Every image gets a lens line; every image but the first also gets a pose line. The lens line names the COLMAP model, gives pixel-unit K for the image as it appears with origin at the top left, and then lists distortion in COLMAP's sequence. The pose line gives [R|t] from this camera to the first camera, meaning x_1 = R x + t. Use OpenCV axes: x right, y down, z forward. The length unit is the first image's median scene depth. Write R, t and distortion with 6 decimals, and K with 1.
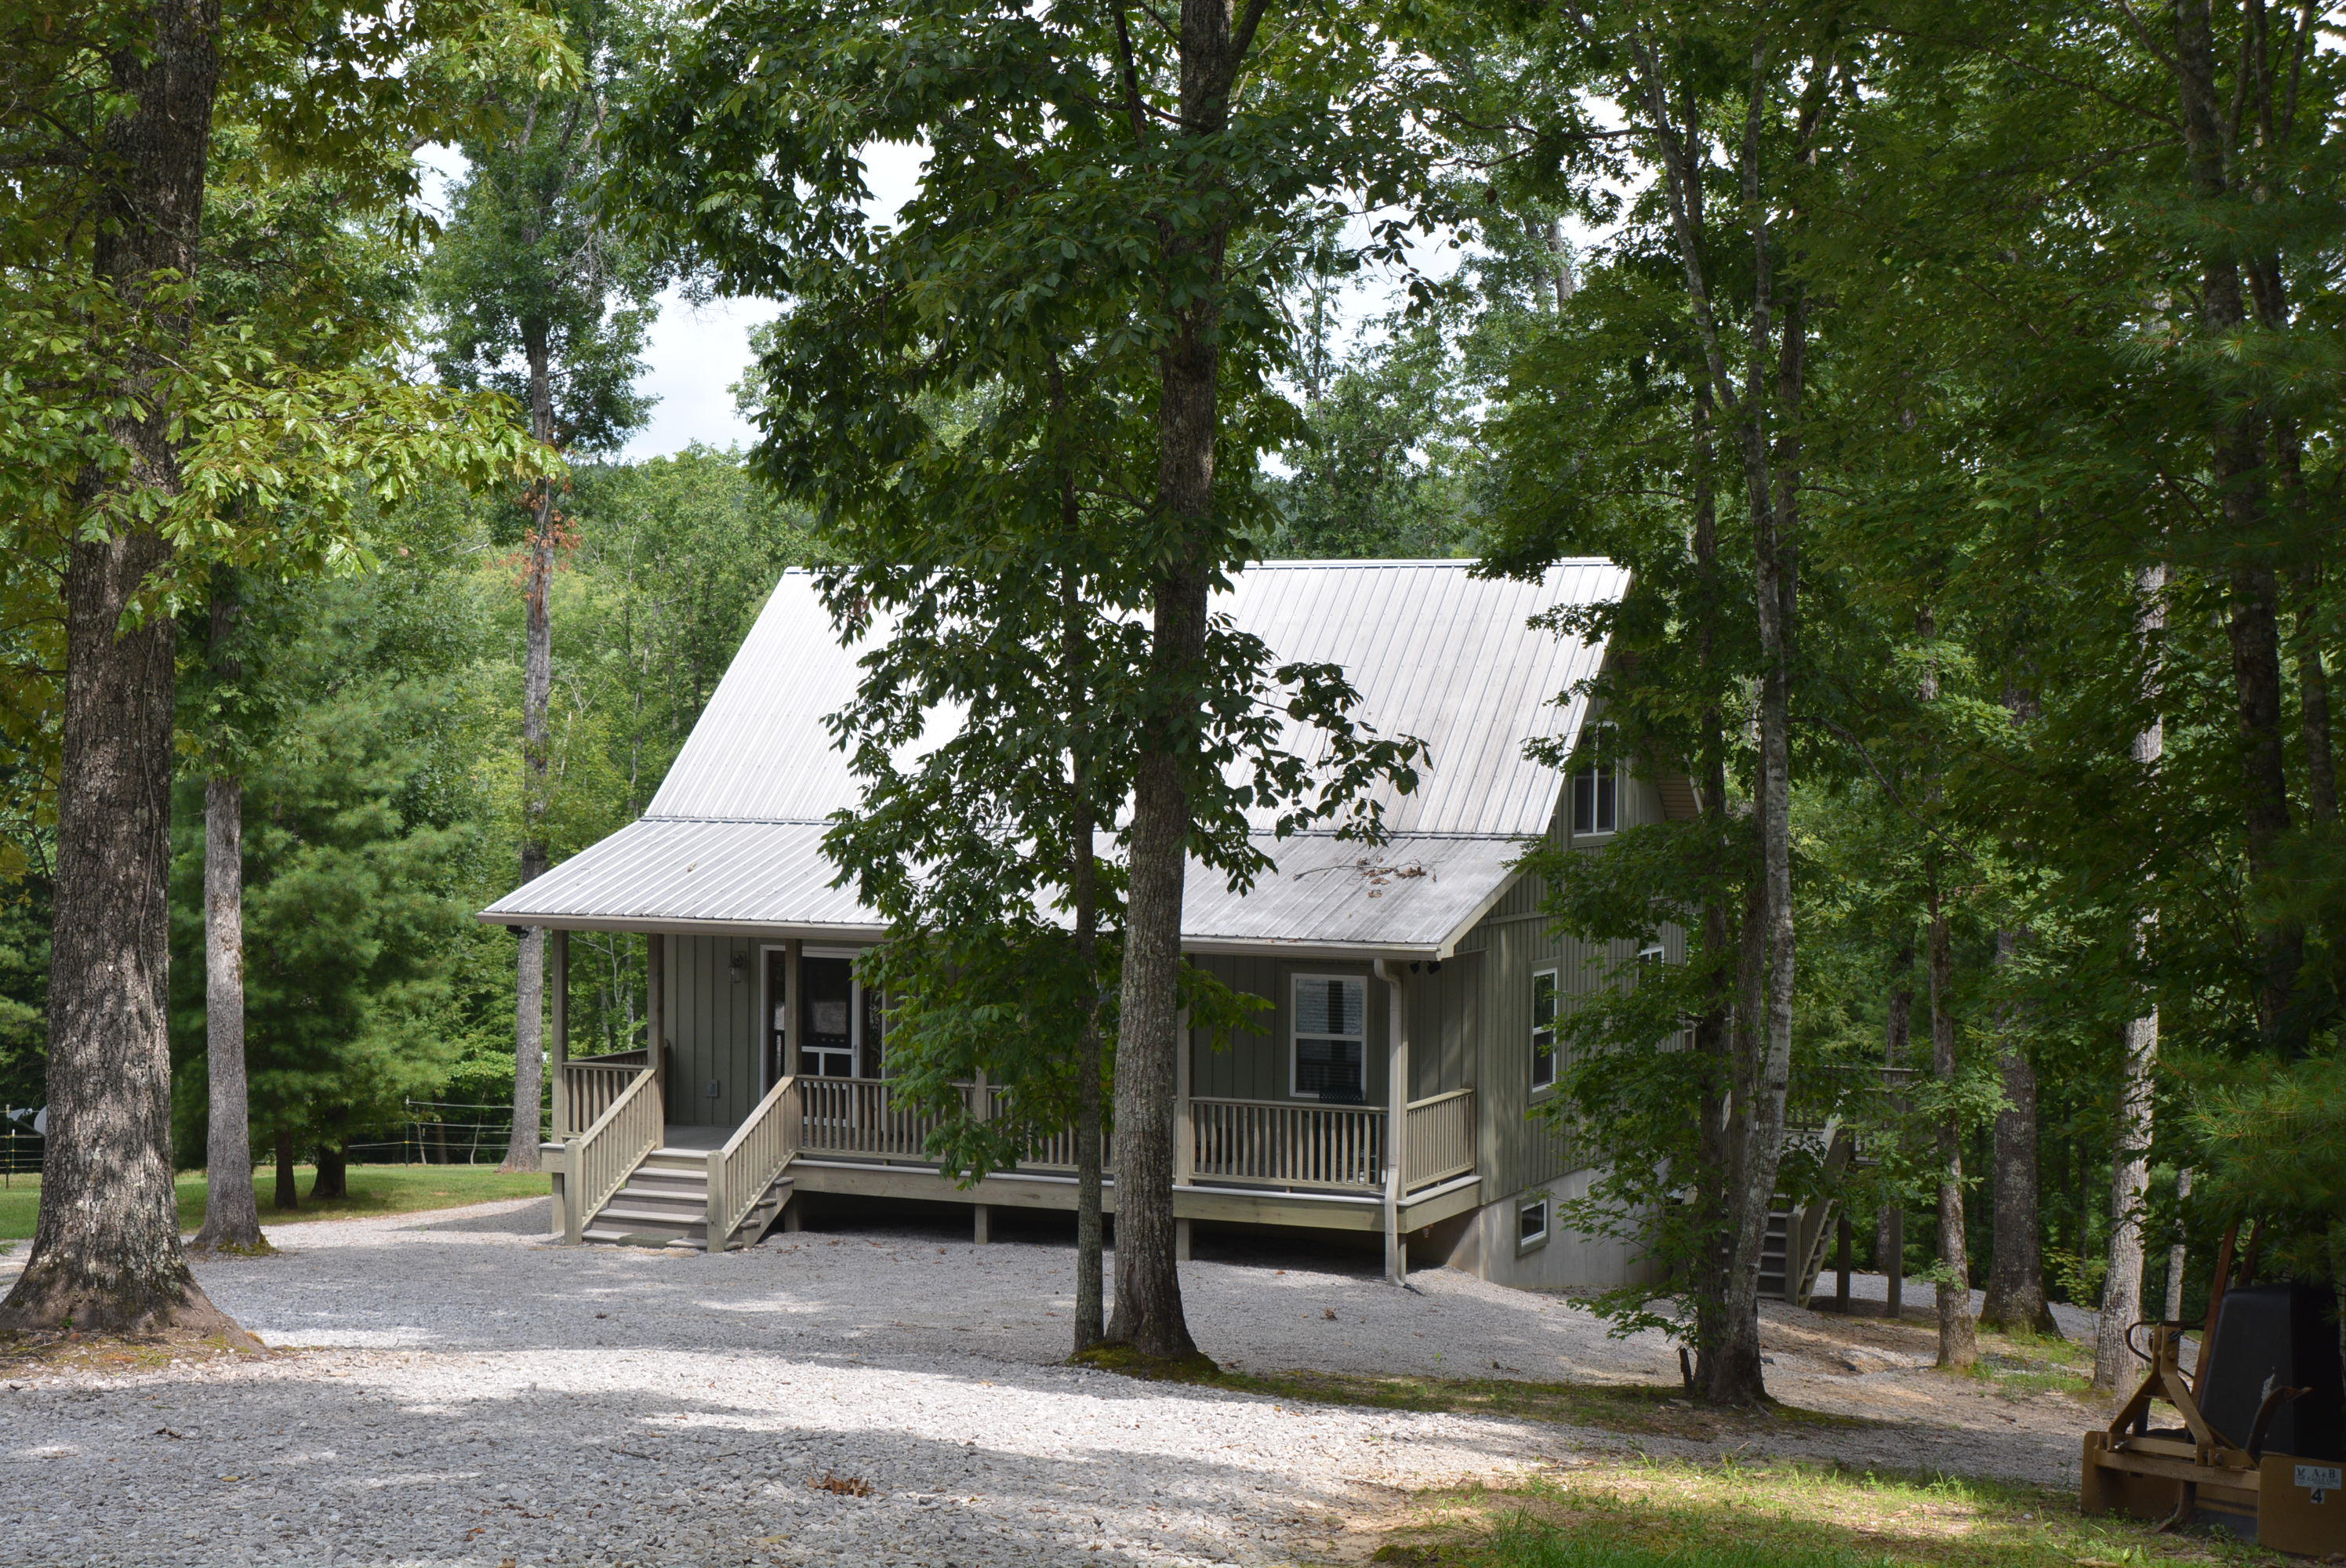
lens RADIAL K [[3503.1, 0, 1158.9], [0, 3503.1, 794.1], [0, 0, 1]] dist [-0.030369, 0.000000]
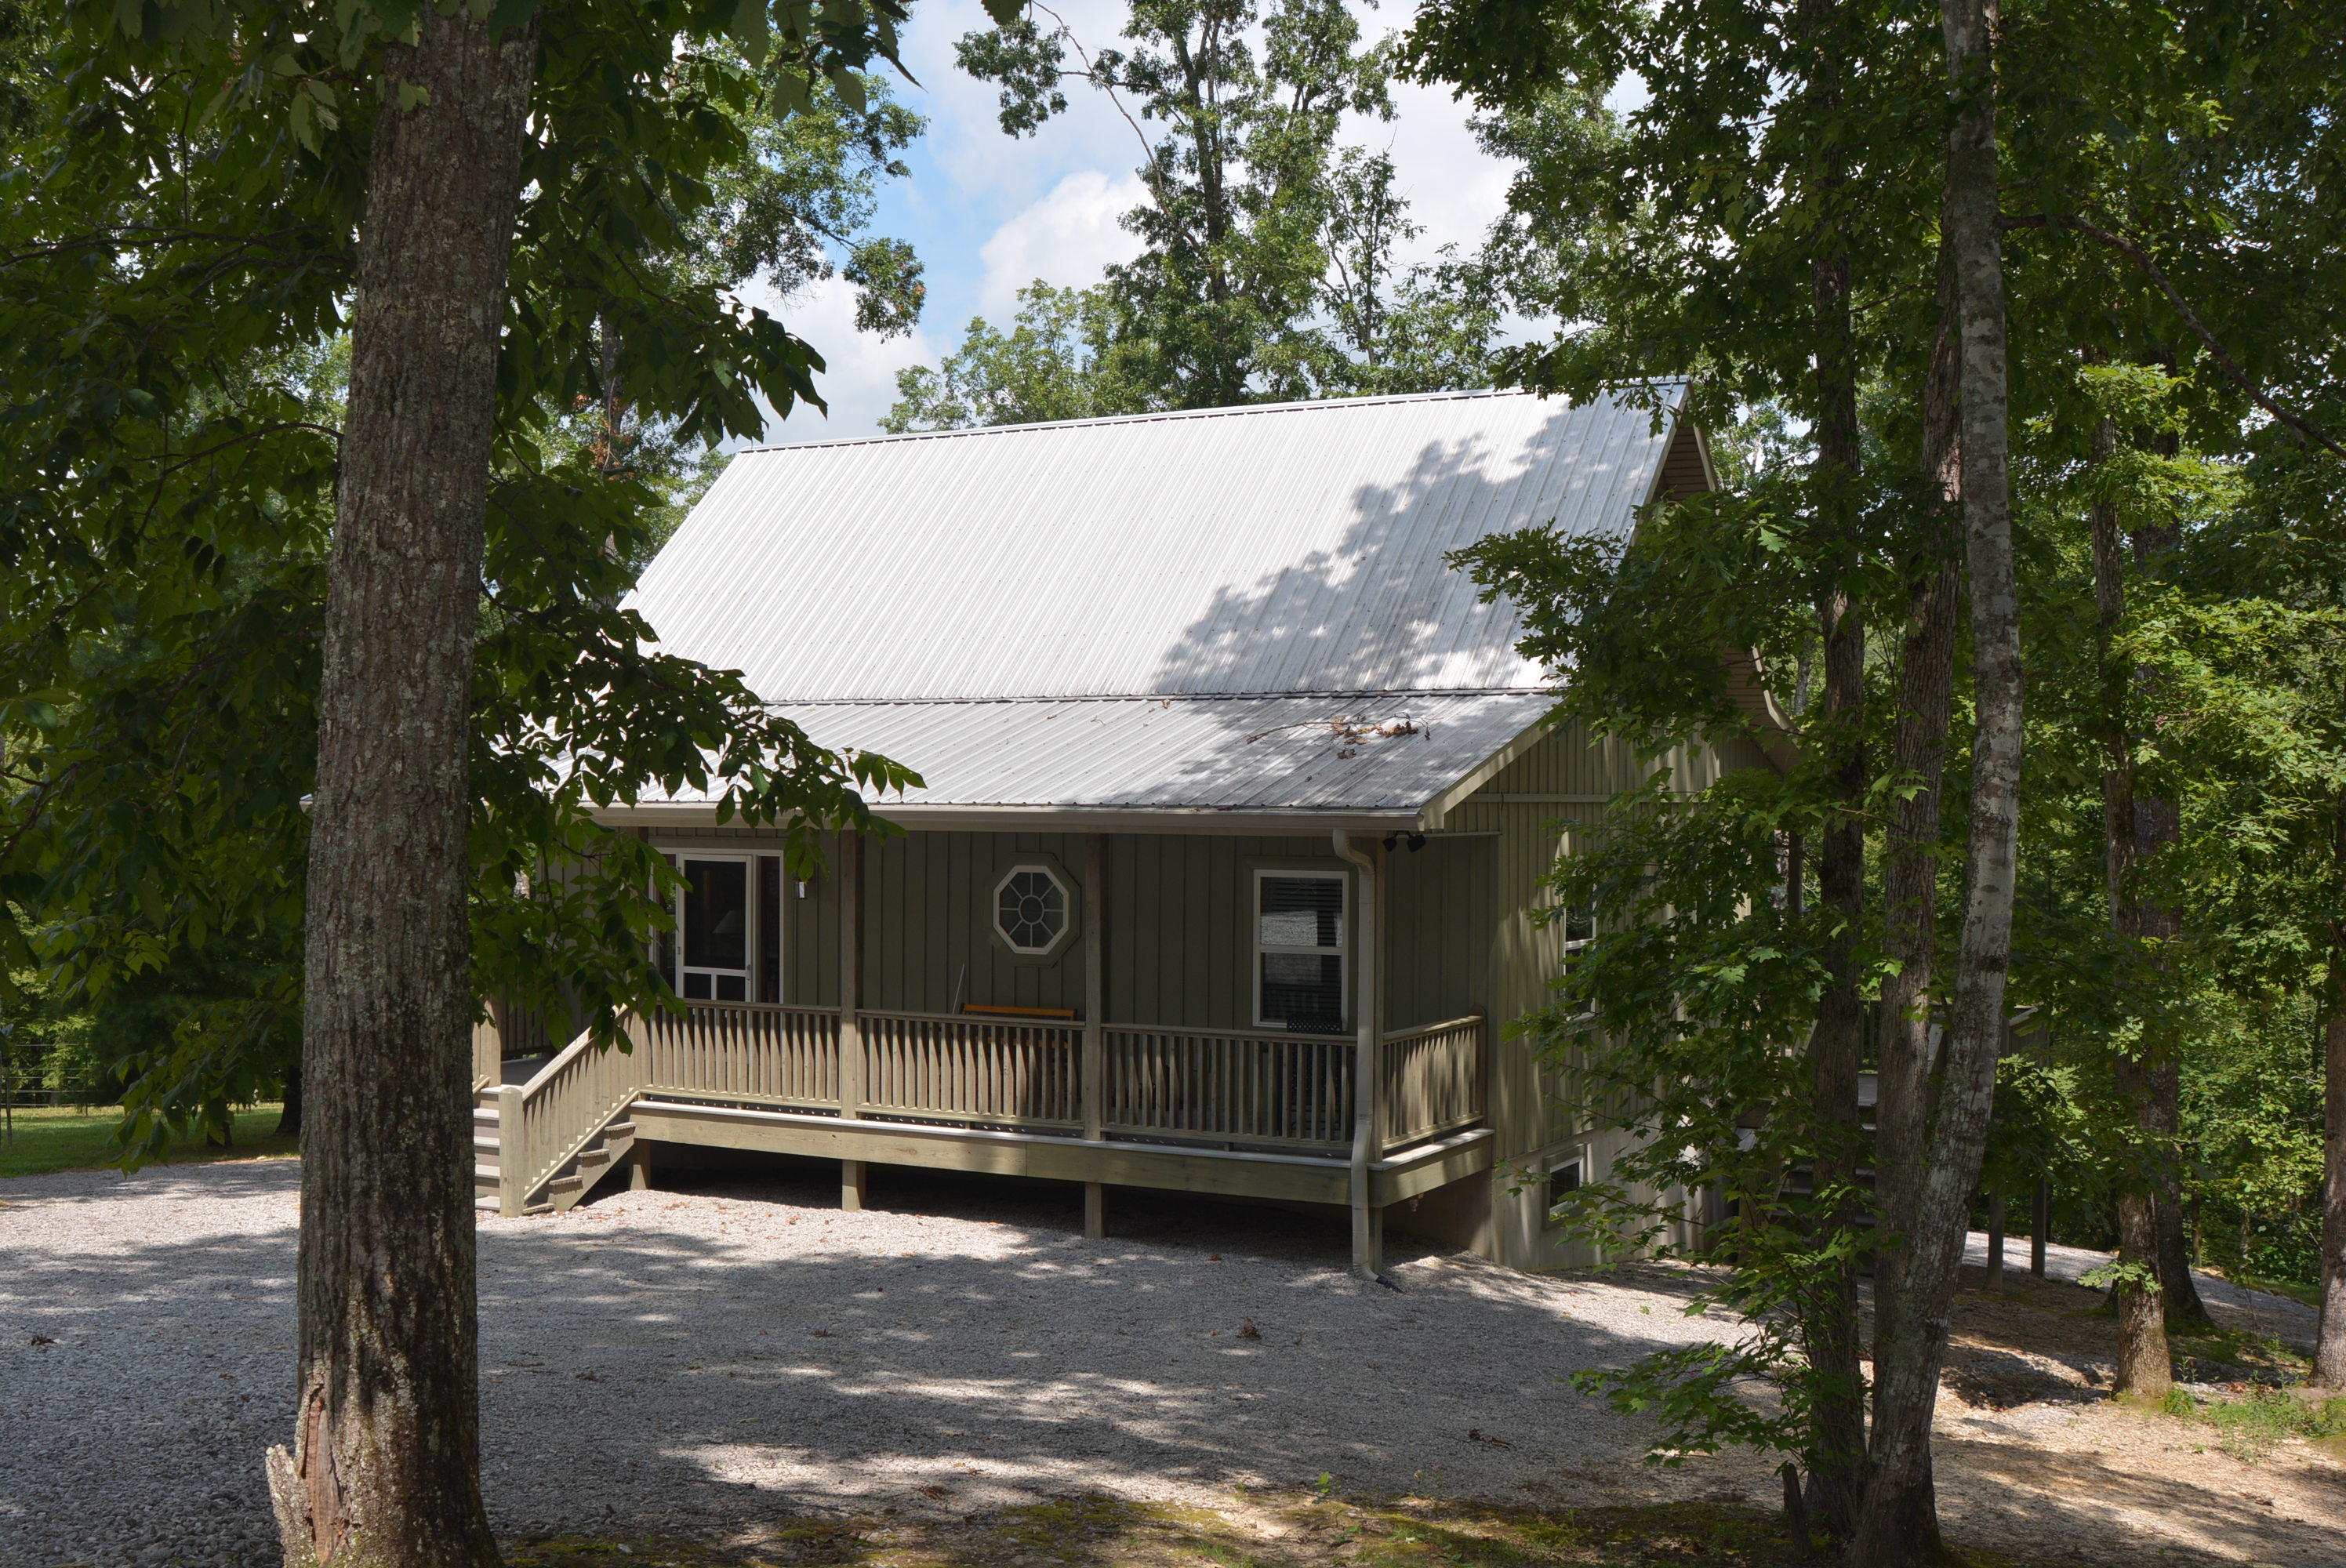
lens RADIAL K [[2460.1, 0, 1206.5], [0, 2460.1, 859.2], [0, 0, 1]] dist [-0.097998, 0.000000]
pose [[0.998359, -0.000917, -0.057266, 0.061855], [0.001233, 0.999984, 0.005477, 0.048111], [0.057260, -0.005538, 0.998344, 0.468740]]
